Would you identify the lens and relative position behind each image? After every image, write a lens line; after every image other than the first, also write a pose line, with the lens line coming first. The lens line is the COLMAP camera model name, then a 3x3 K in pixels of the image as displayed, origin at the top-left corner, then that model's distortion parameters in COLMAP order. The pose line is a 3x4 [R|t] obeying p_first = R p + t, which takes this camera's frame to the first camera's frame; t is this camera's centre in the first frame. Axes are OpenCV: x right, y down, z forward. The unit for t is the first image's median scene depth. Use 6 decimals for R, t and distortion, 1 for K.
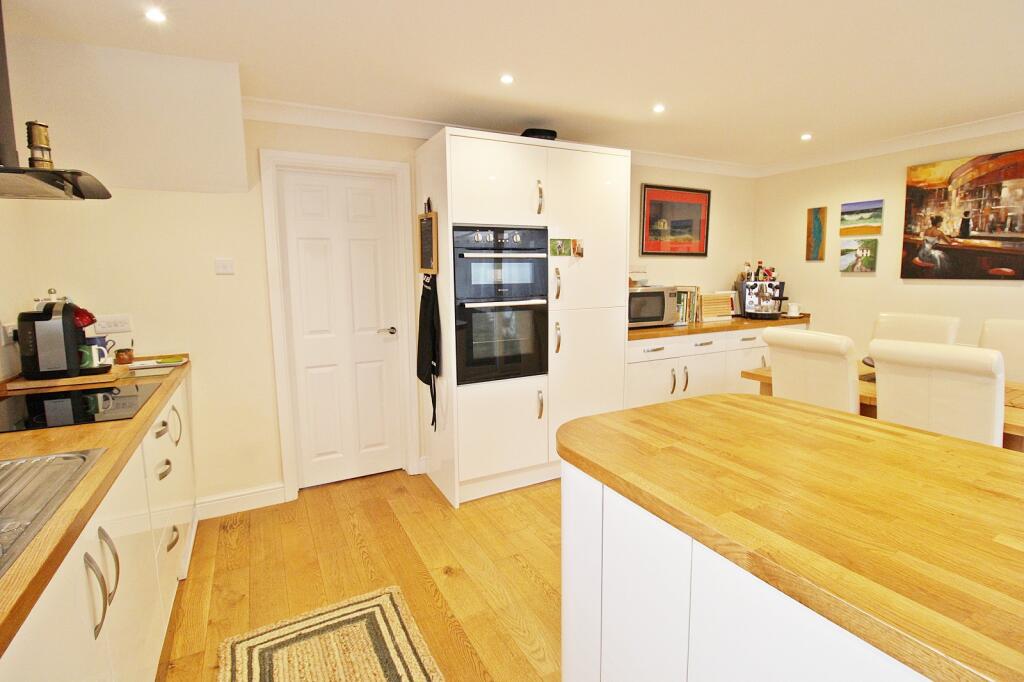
lens RADIAL K [[483.8, 0, 507.0], [0, 483.8, 337.5], [0, 0, 1]] dist [-0.015640, -0.003429]
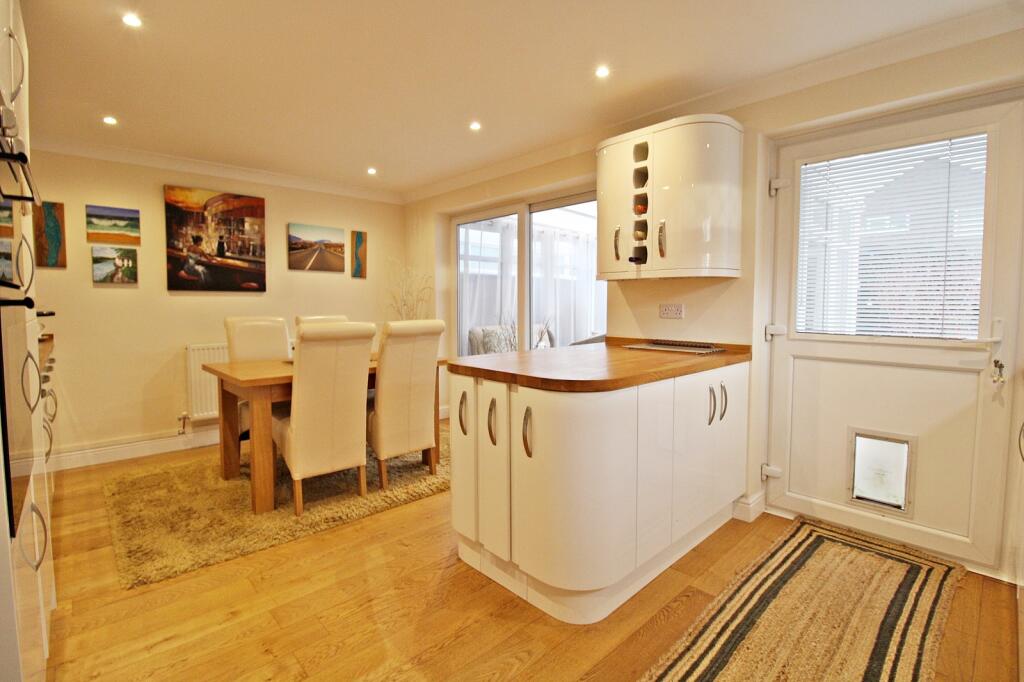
lens RADIAL K [[483.8, 0, 509.4], [0, 483.8, 337.0], [0, 0, 1]] dist [-0.015640, -0.003429]
pose [[-0.276031, -0.051929, 0.959745, -0.408012], [0.131319, 0.987138, 0.091180, -0.021400], [-0.952136, 0.151201, -0.265661, 0.610755]]
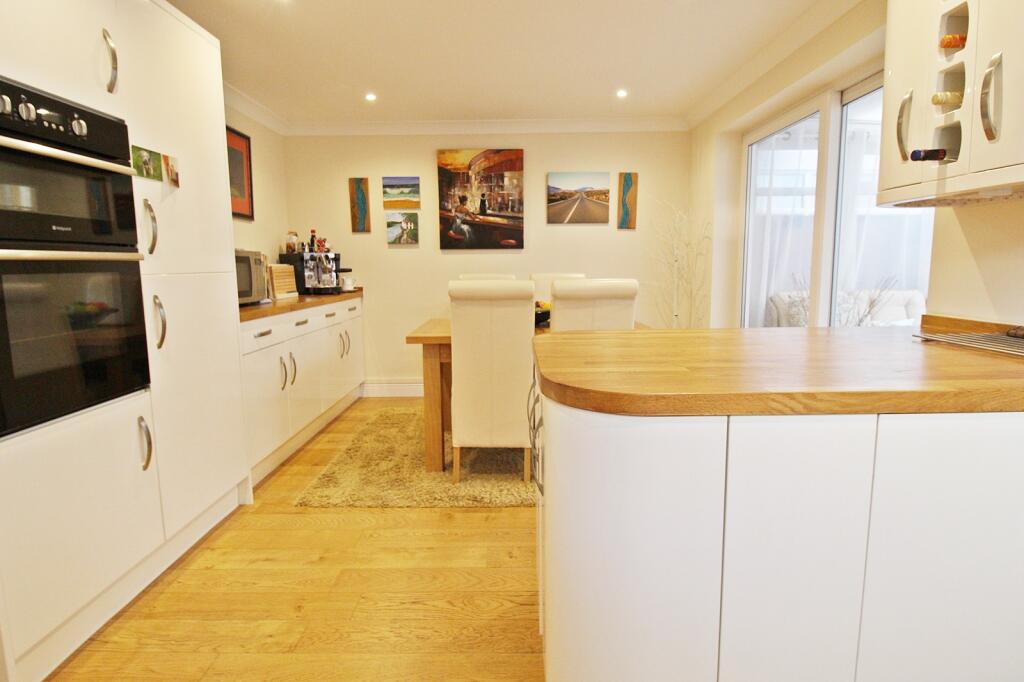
lens RADIAL K [[525.6, 0, 508.8], [0, 525.6, 335.6], [0, 0, 1]] dist [0.000292, -0.007263]
pose [[0.461411, -0.108180, 0.880566, -0.229223], [0.120625, 0.990971, 0.058537, 0.027089], [-0.878948, 0.079208, 0.470294, 0.301301]]
